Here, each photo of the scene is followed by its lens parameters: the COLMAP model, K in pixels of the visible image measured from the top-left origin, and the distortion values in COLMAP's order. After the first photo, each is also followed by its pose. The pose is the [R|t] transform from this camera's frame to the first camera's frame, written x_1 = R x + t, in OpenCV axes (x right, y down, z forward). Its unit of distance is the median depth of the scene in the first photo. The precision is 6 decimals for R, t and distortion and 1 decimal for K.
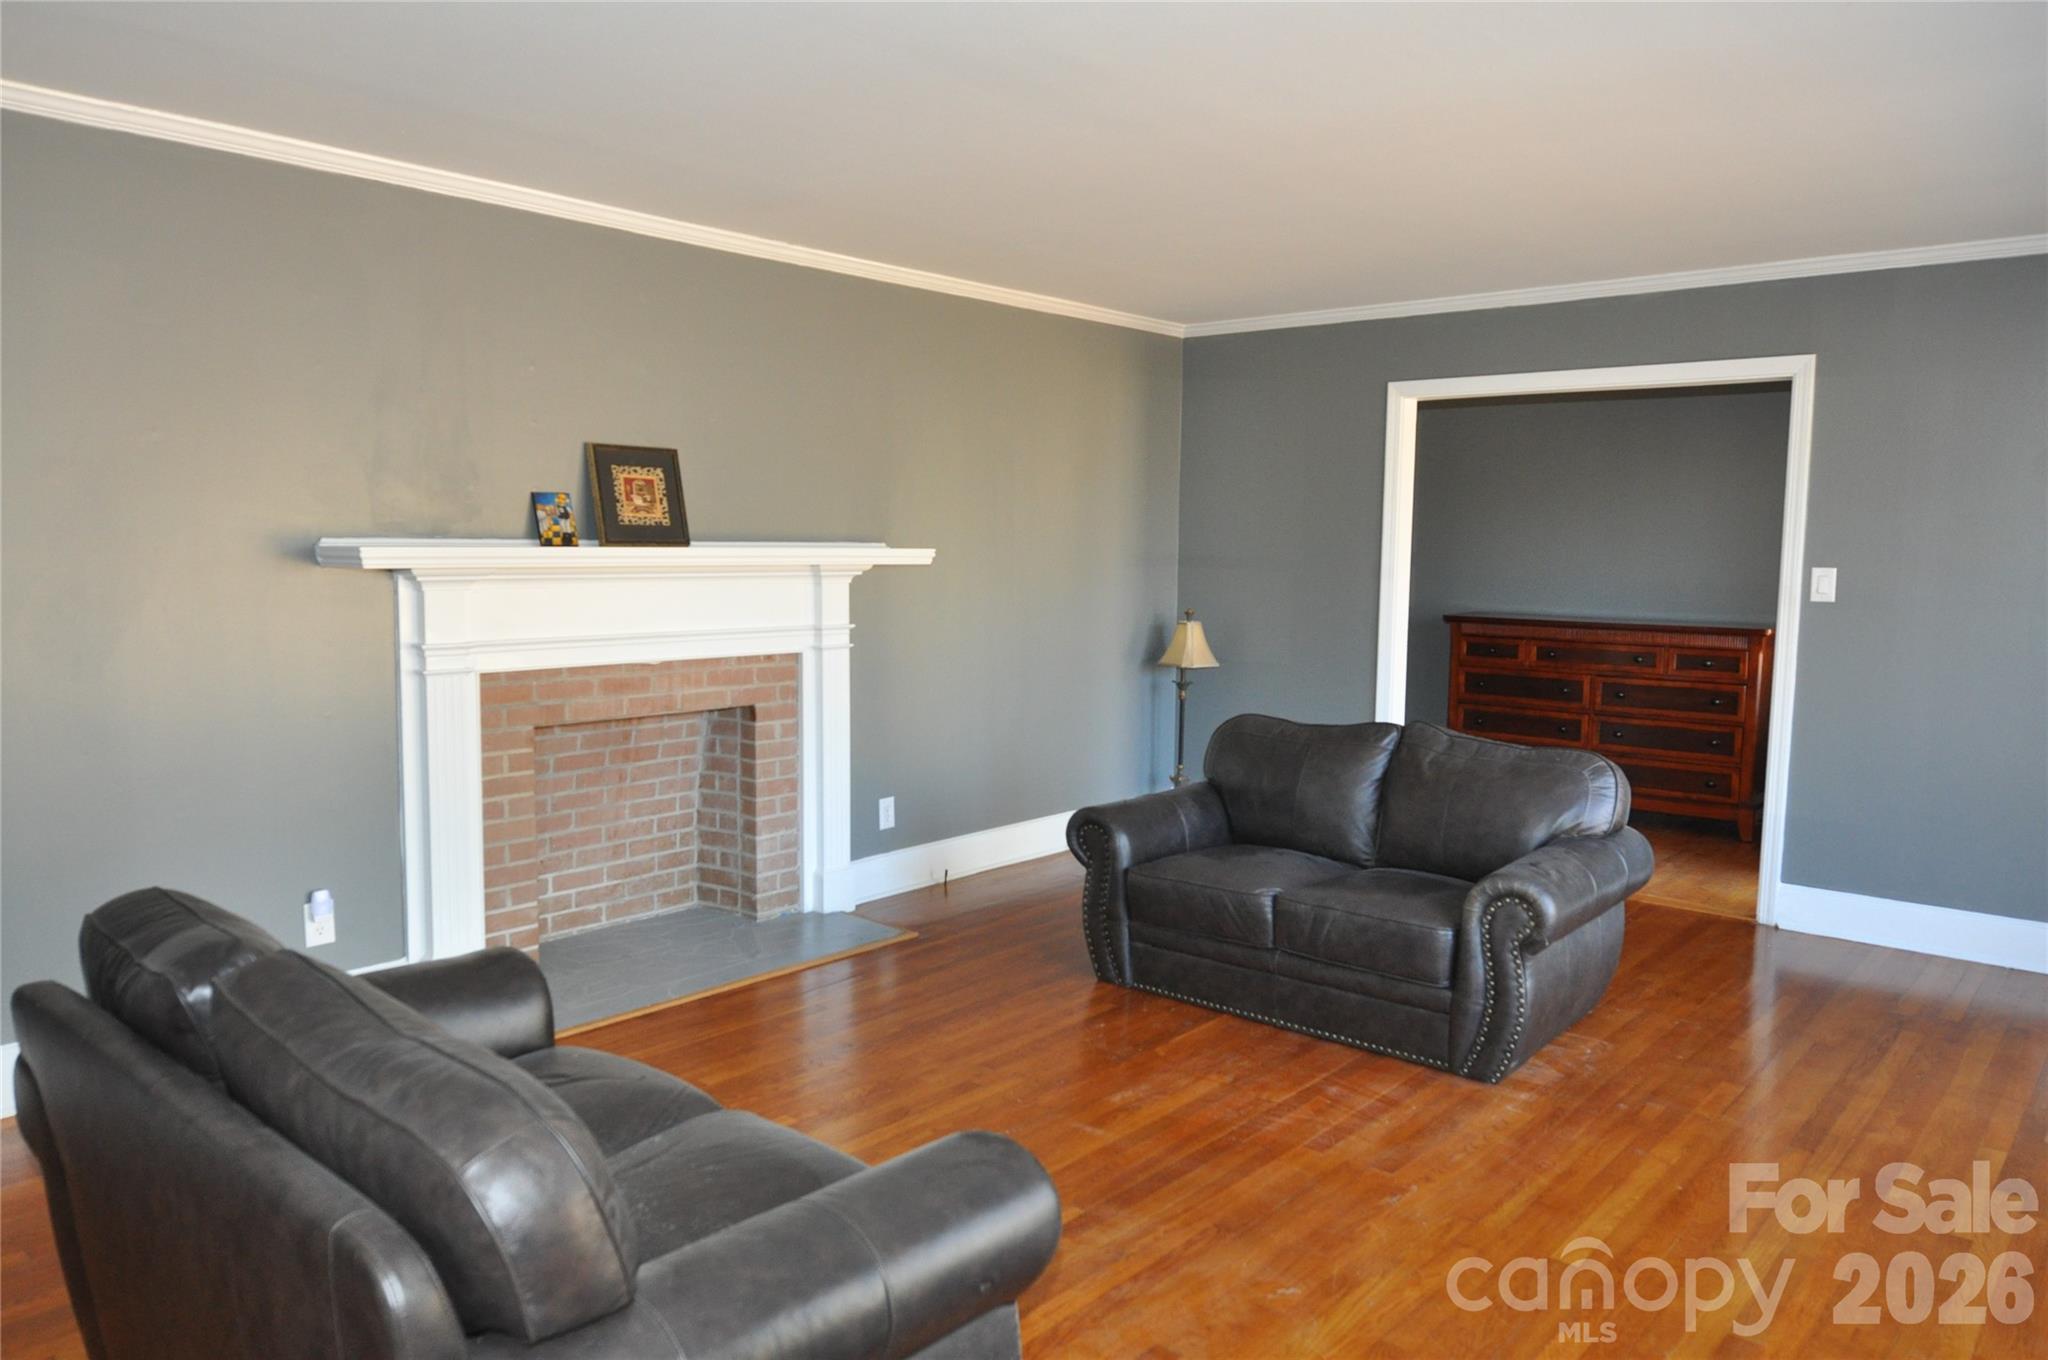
lens RADIAL K [[1397.1, 0, 1023.0], [0, 1397.1, 682.2], [0, 0, 1]] dist [-0.009304, -0.001757]
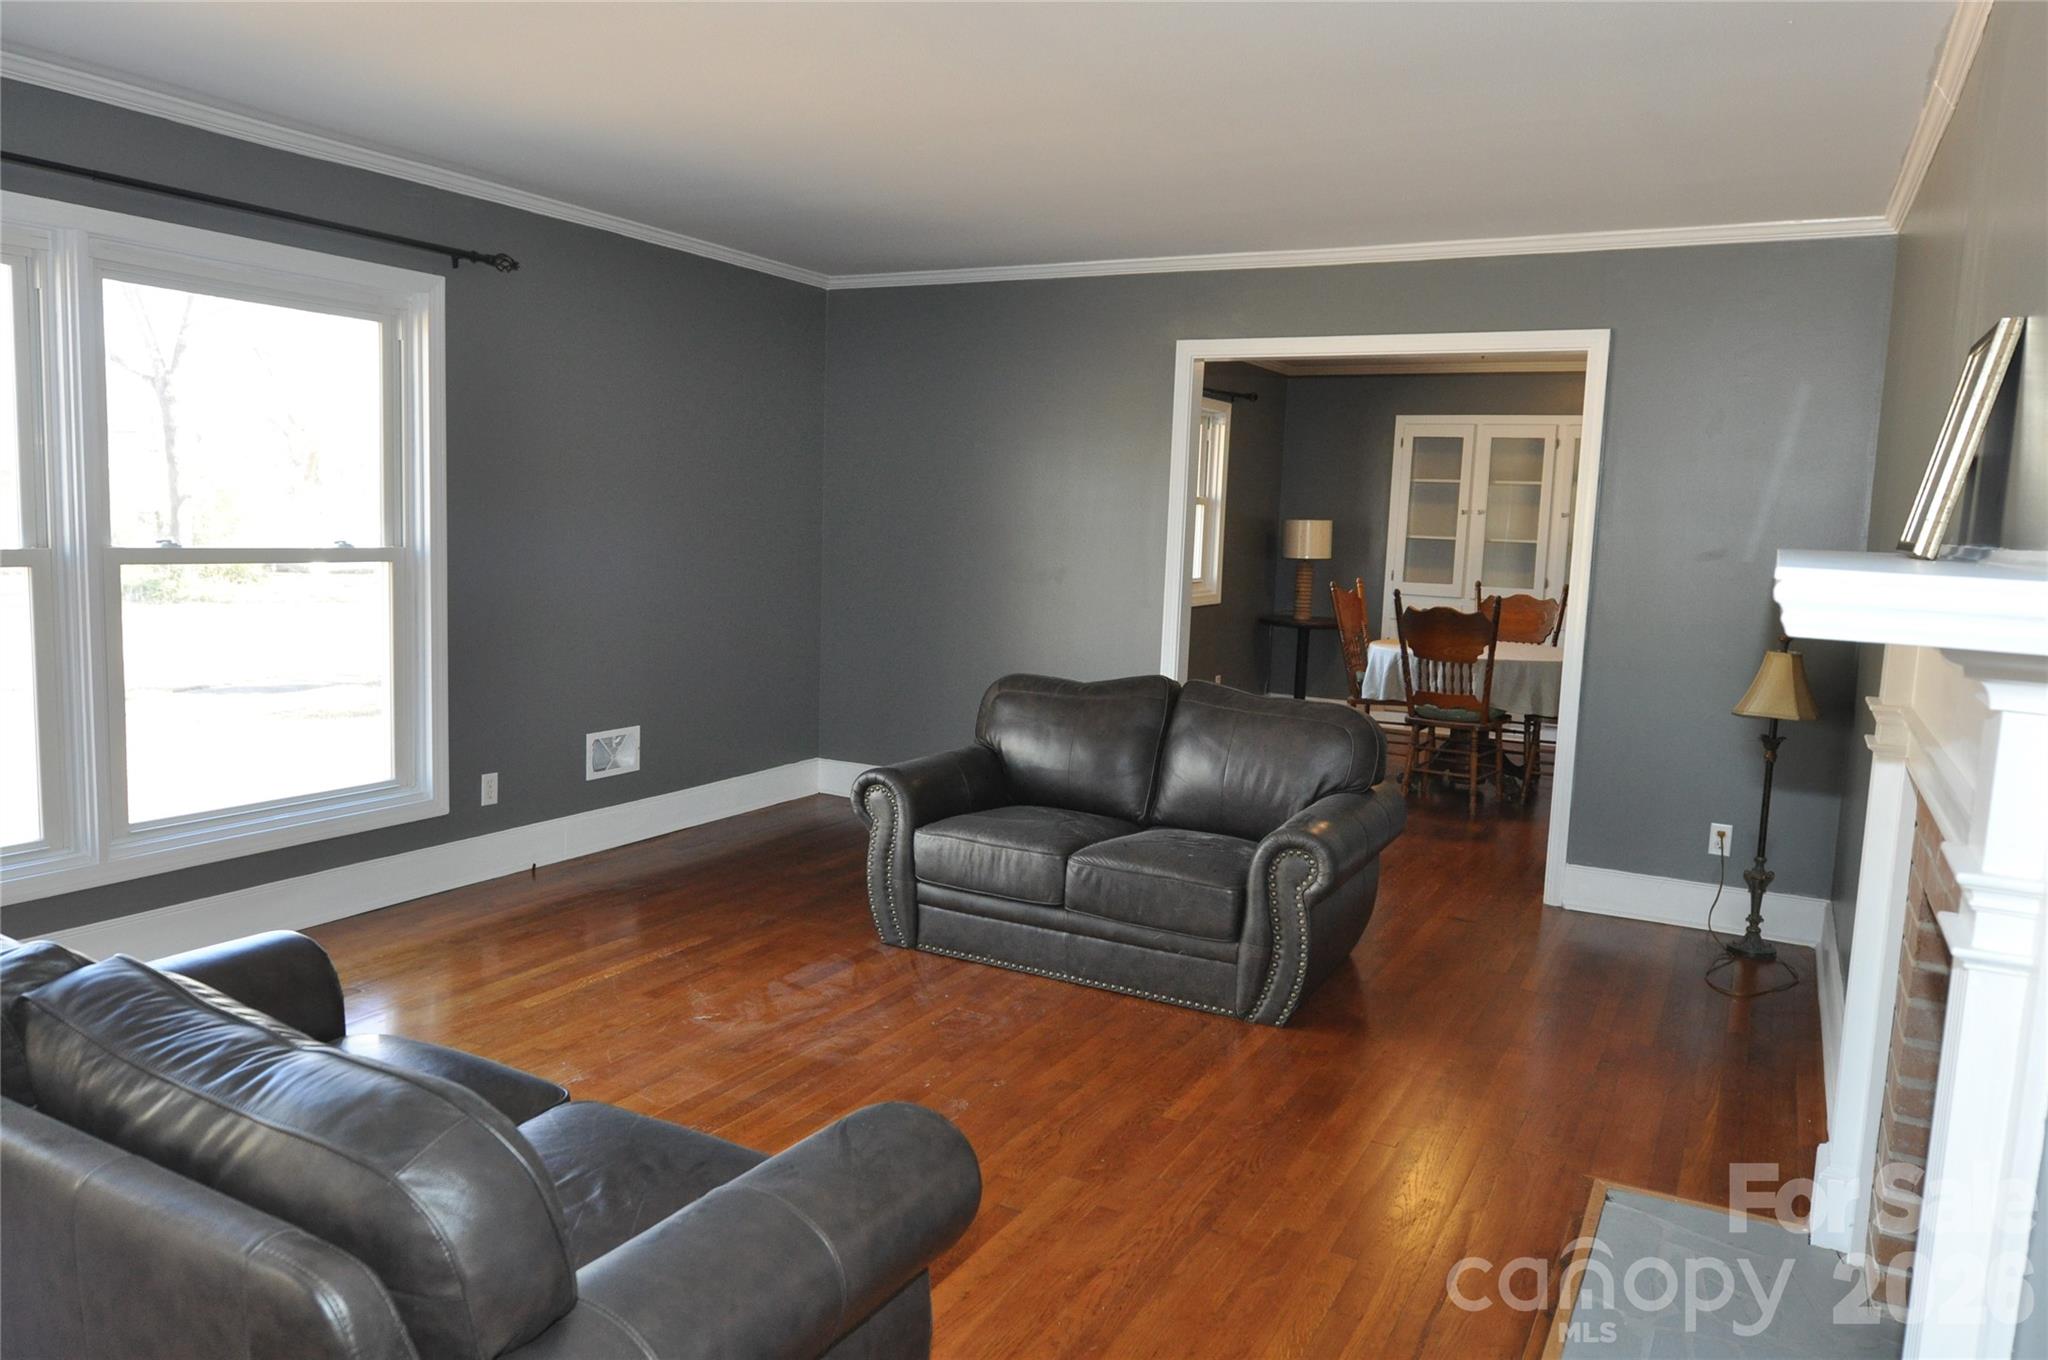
lens RADIAL K [[1397.1, 0, 1023.0], [0, 1397.1, 682.2], [0, 0, 1]] dist [-0.009304, -0.001757]
pose [[-0.974055, -0.021810, -0.225258, 0.116814], [-0.072027, 0.973465, 0.217204, -0.133049], [0.214544, 0.227793, -0.949779, 1.359042]]
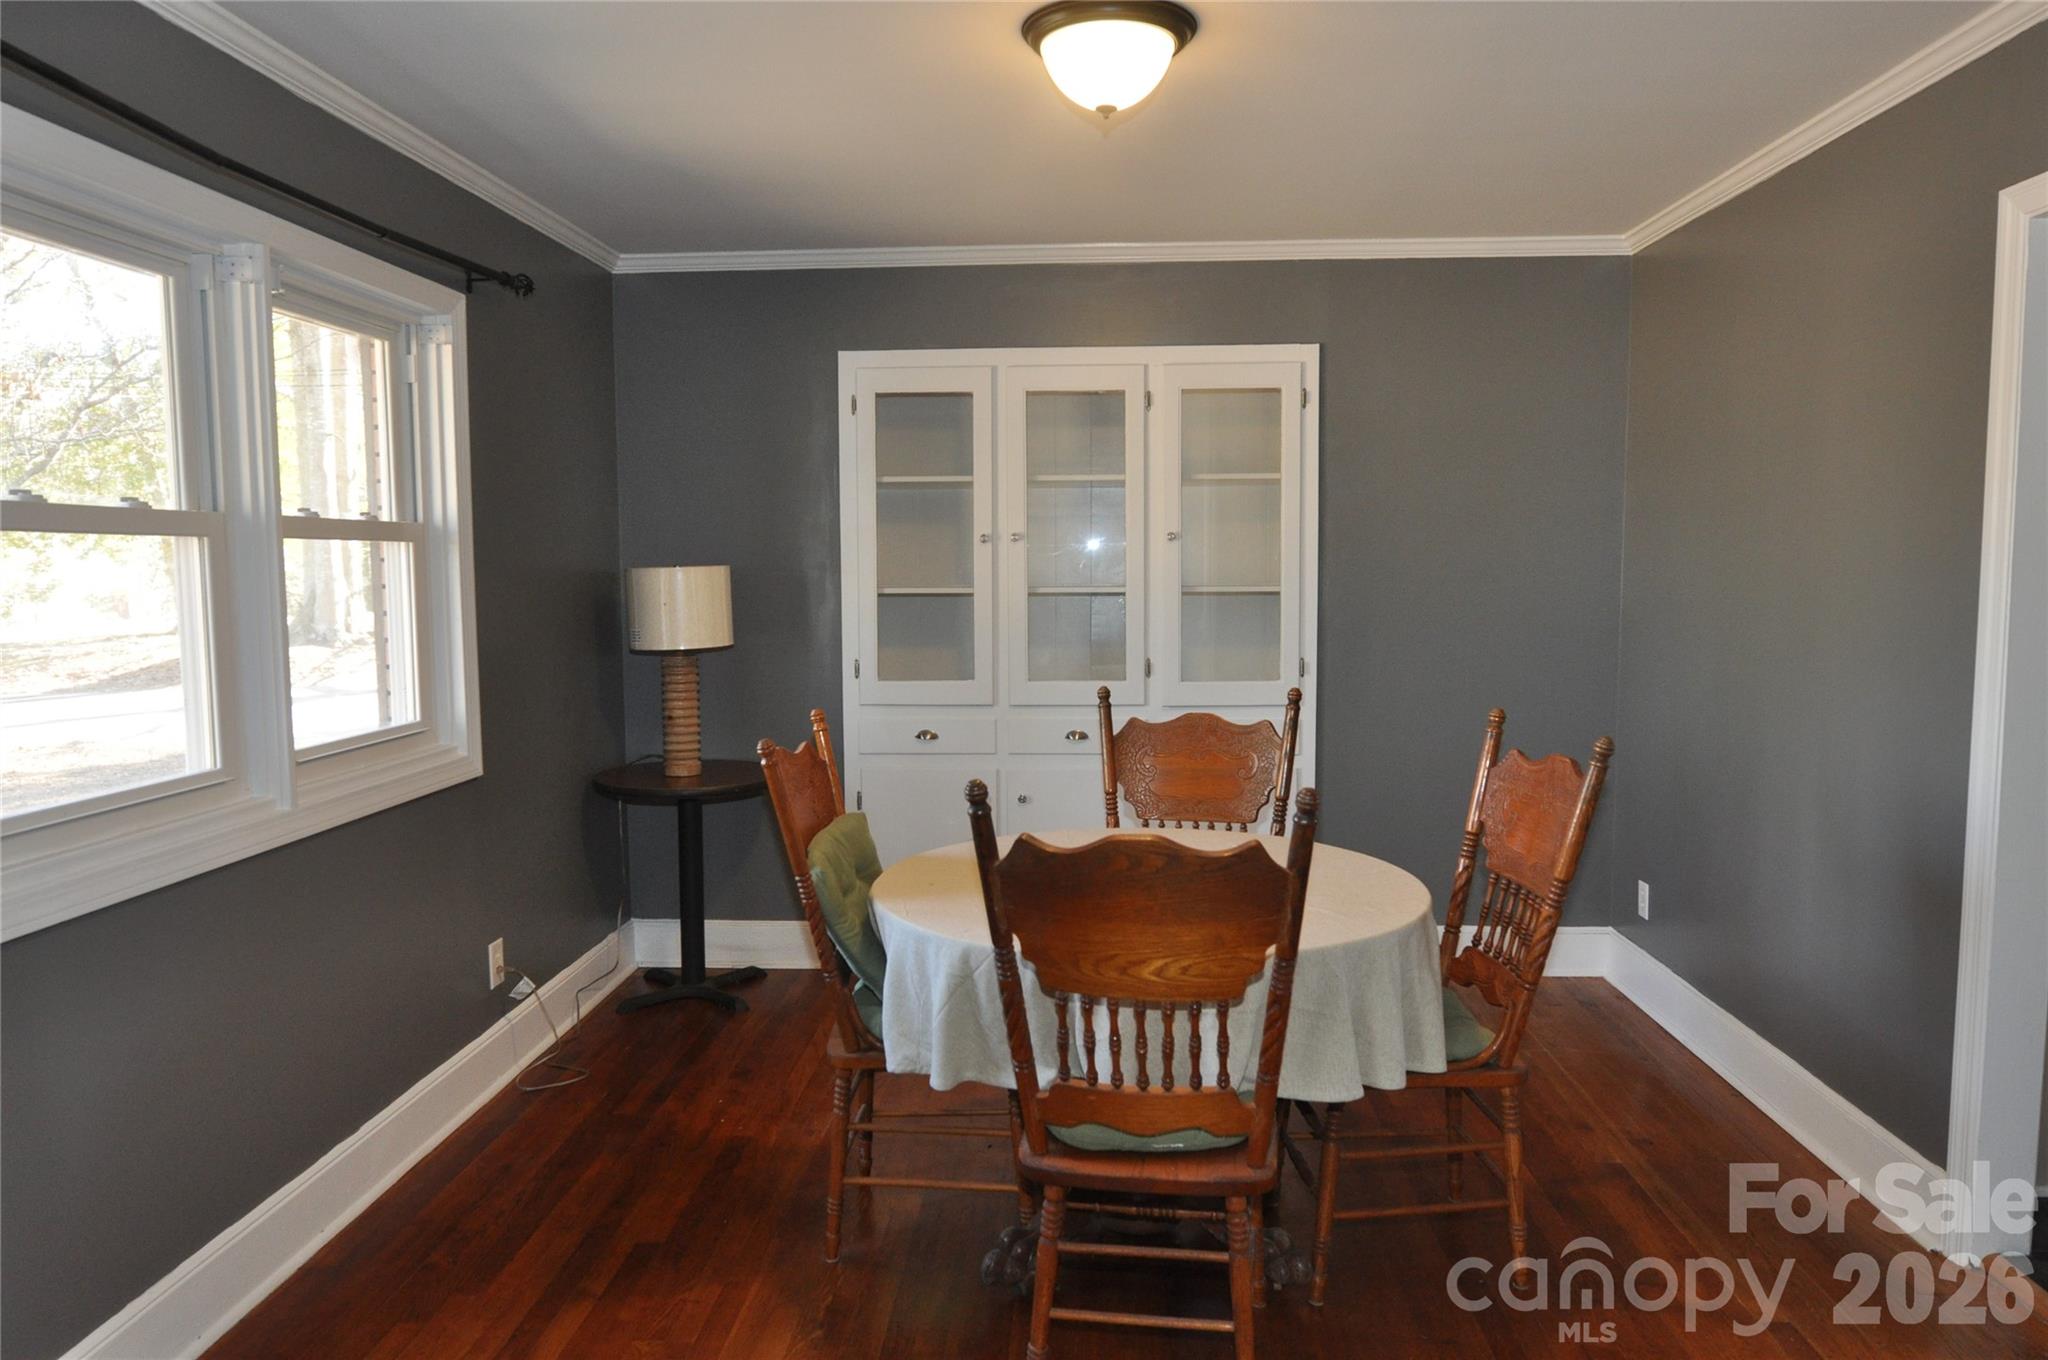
lens RADIAL K [[1397.1, 0, 1023.0], [0, 1397.1, 682.2], [0, 0, 1]] dist [-0.009304, -0.001757]
pose [[-0.789930, 0.043321, -0.611665, -0.338781], [-0.069565, 0.984731, 0.159582, -0.042382], [0.609238, 0.168609, -0.774855, 0.361555]]
